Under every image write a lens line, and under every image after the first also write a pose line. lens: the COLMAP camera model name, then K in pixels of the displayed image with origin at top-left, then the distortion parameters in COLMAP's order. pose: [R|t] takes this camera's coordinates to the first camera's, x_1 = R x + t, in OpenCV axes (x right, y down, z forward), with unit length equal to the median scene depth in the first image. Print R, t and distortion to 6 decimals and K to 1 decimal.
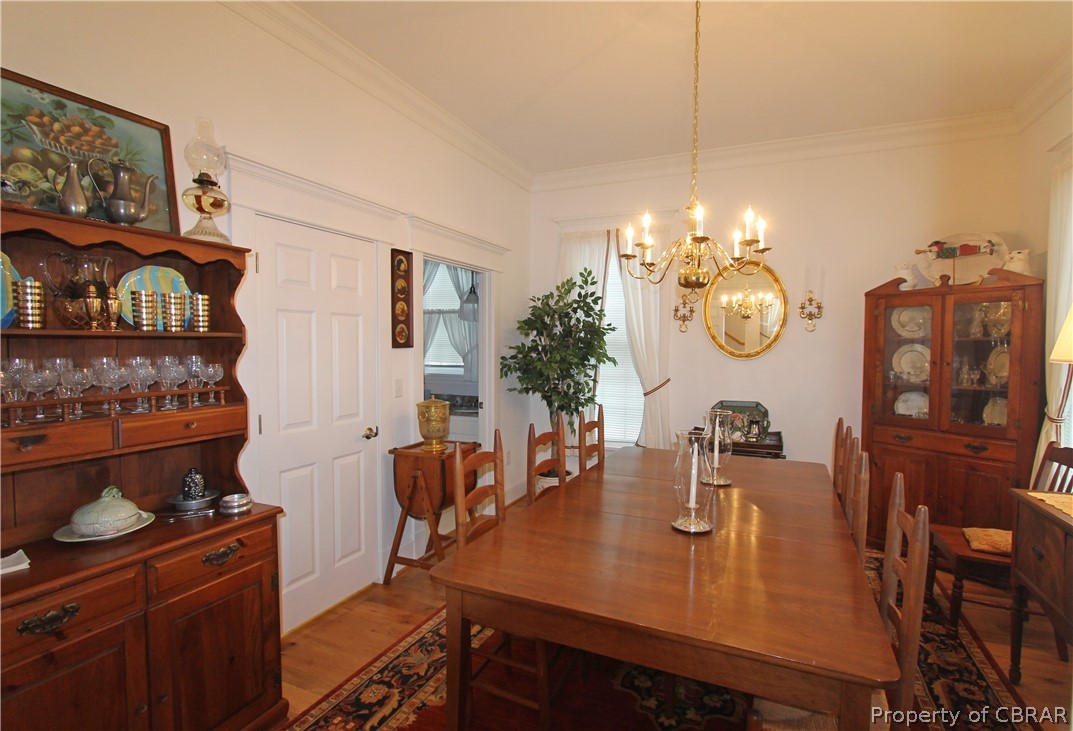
lens RADIAL K [[512.7, 0, 555.1], [0, 512.7, 369.7], [0, 0, 1]] dist [-0.006166, 0.000248]
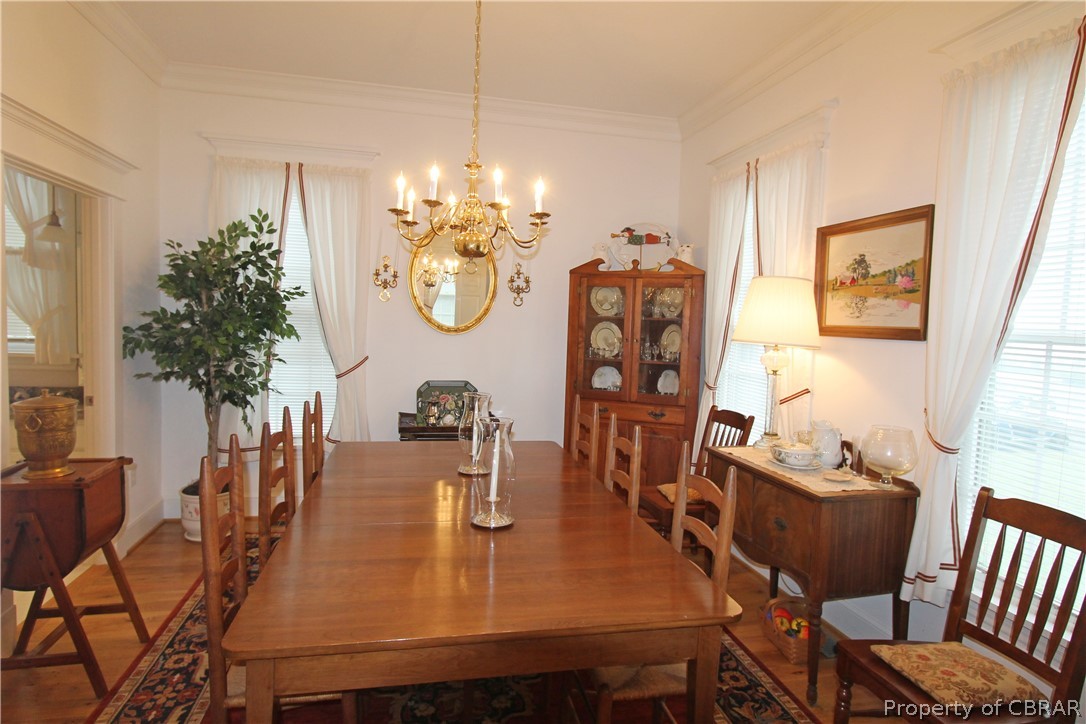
lens RADIAL K [[614.5, 0, 537.5], [0, 614.5, 365.4], [0, 0, 1]] dist [-0.005107, 0.007483]
pose [[0.812310, -0.020931, 0.582850, -0.193967], [-0.001574, 0.999274, 0.038078, -0.009043], [-0.583223, -0.031848, 0.811687, 0.045793]]
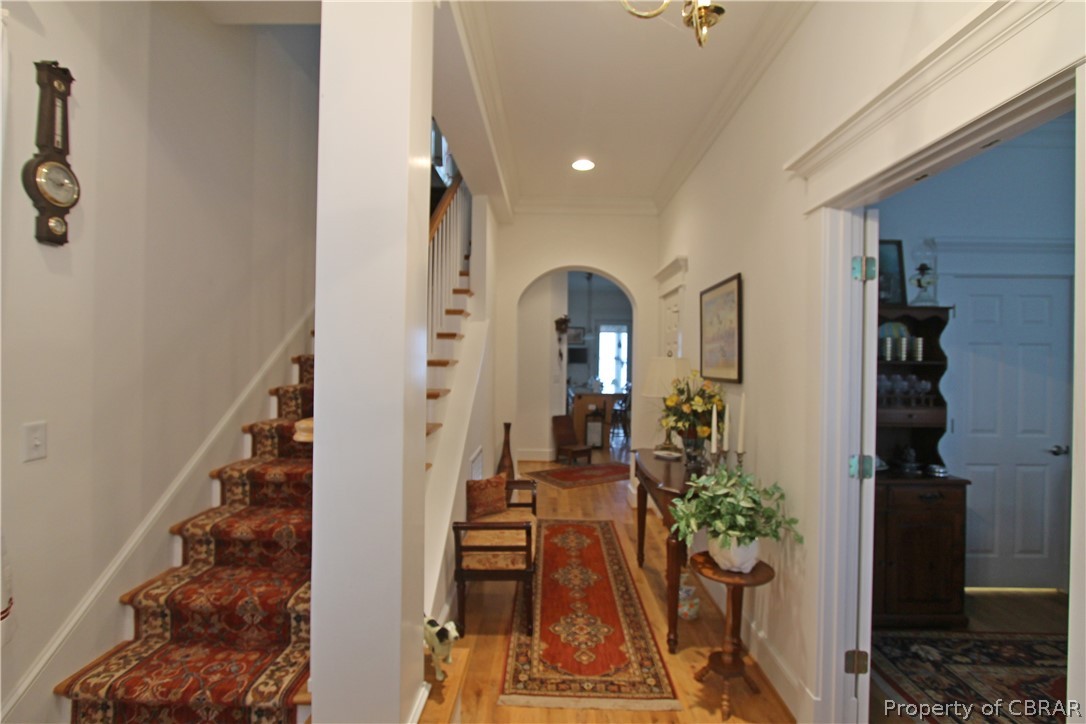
lens RADIAL K [[508.1, 0, 549.5], [0, 508.1, 359.1], [0, 0, 1]] dist [-0.010816, 0.001786]
pose [[0.394530, 0.000507, -0.918883, 0.213399], [-0.055345, 0.998197, -0.023212, 0.014918], [0.917215, 0.060013, 0.393847, -0.466976]]
